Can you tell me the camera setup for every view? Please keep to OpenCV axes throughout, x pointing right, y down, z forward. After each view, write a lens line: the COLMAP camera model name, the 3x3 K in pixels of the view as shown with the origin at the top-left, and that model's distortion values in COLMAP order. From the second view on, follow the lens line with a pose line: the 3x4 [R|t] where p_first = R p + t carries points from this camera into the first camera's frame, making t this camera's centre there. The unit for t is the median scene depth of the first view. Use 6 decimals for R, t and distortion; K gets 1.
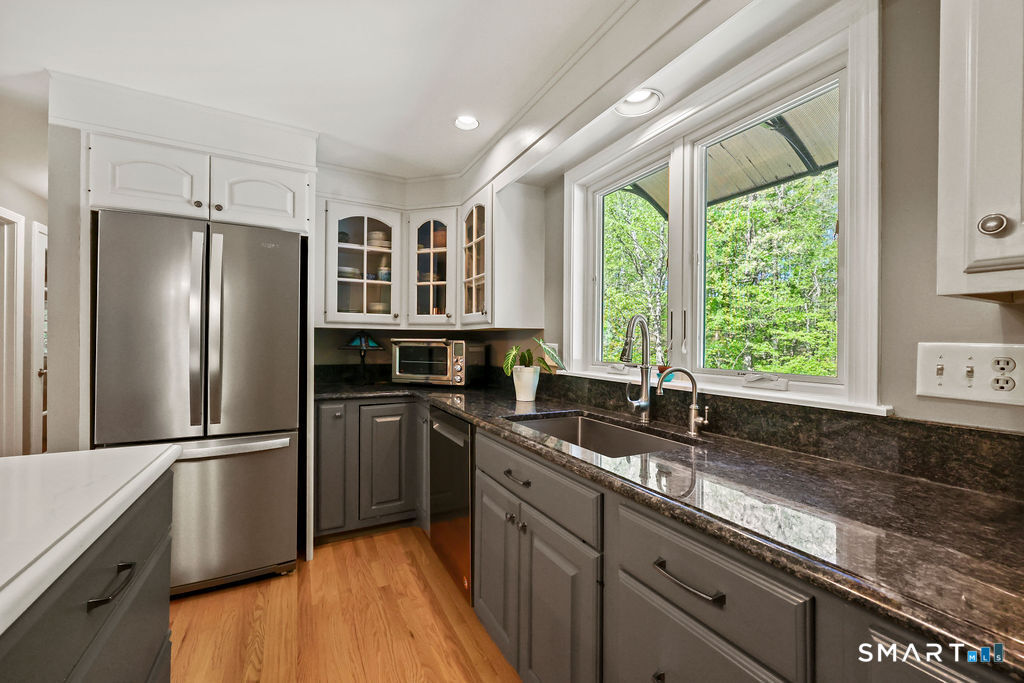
lens RADIAL K [[412.6, 0, 513.0], [0, 412.6, 341.5], [0, 0, 1]] dist [-0.004443, 0.000079]
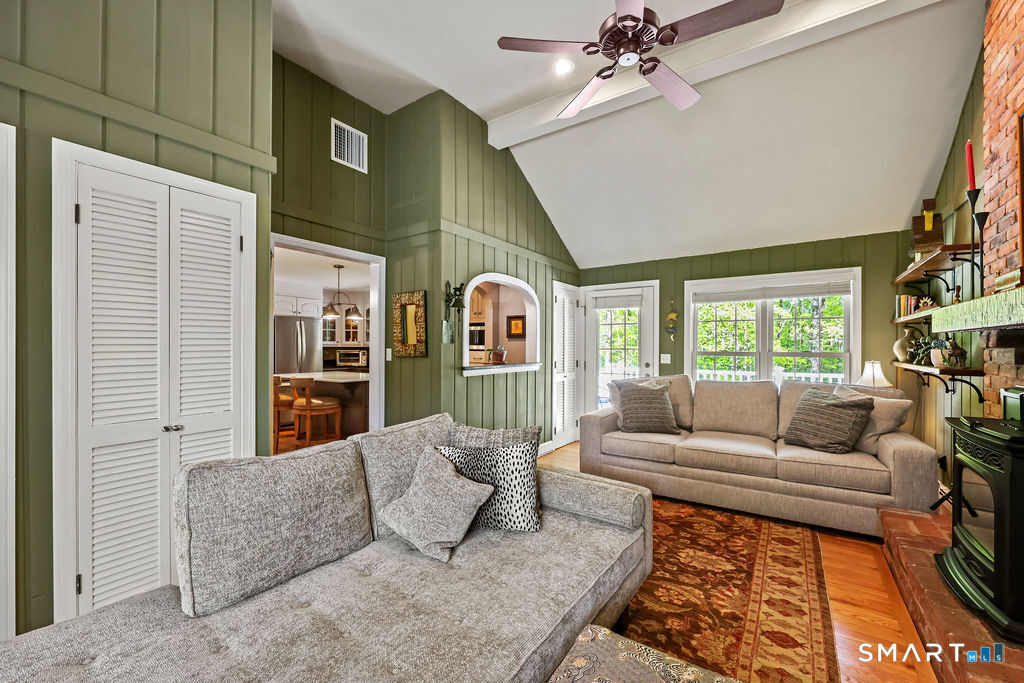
lens RADIAL K [[412.6, 0, 516.7], [0, 412.6, 345.5], [0, 0, 1]] dist [-0.004443, 0.000079]
pose [[0.886664, -0.005945, 0.462376, -0.579485], [0.004239, 0.999980, 0.004730, -0.052409], [-0.462395, -0.002234, 0.886671, -2.349414]]
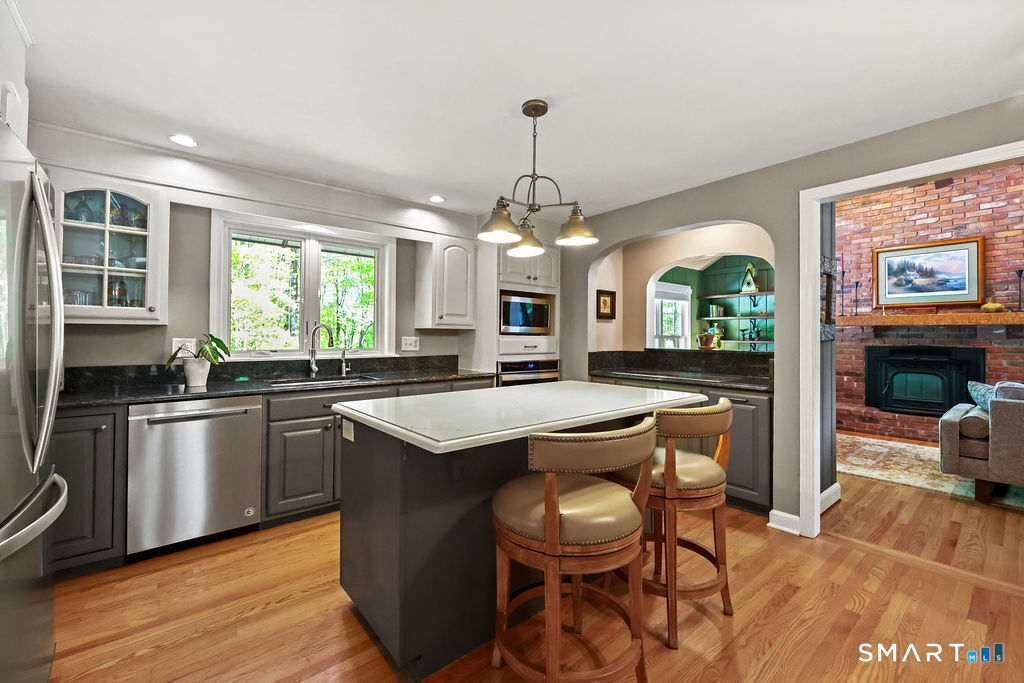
lens RADIAL K [[412.6, 0, 502.9], [0, 412.6, 333.3], [0, 0, 1]] dist [-0.004443, 0.000079]
pose [[-0.185895, -0.004570, 0.982559, -1.188417], [-0.010332, 0.999943, 0.002696, -0.021173], [-0.982515, -0.009650, -0.185932, 0.308507]]
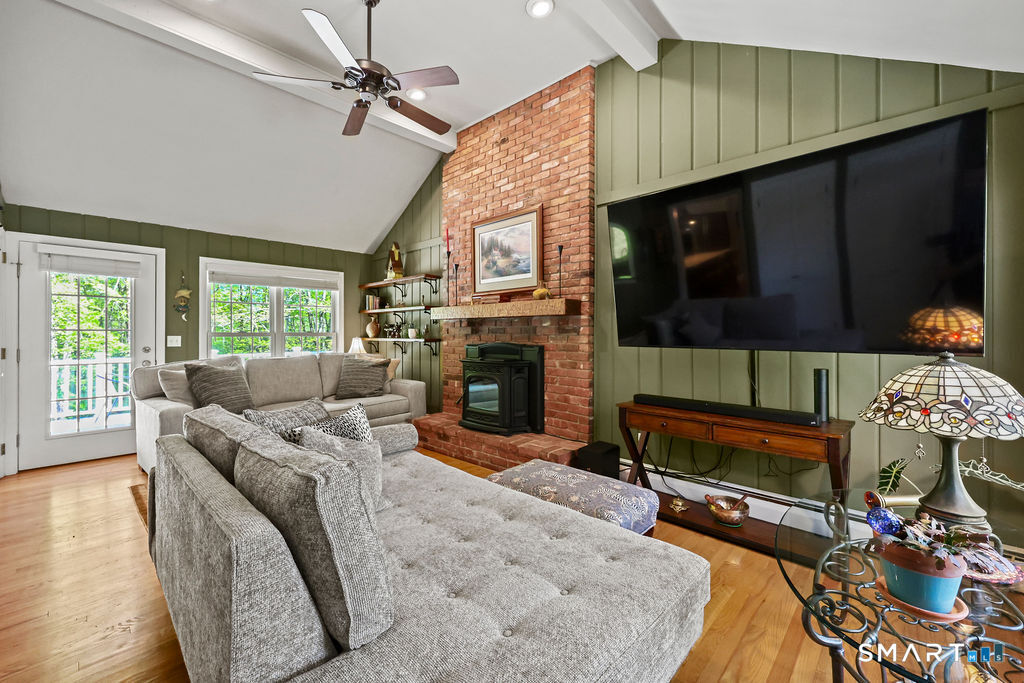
lens RADIAL K [[412.6, 0, 514.0], [0, 412.6, 336.2], [0, 0, 1]] dist [-0.004443, 0.000079]
pose [[-0.318190, -0.014185, 0.947921, -1.143137], [-0.004160, 0.999899, 0.013567, -0.025315], [-0.948018, 0.000373, -0.318217, -1.698104]]
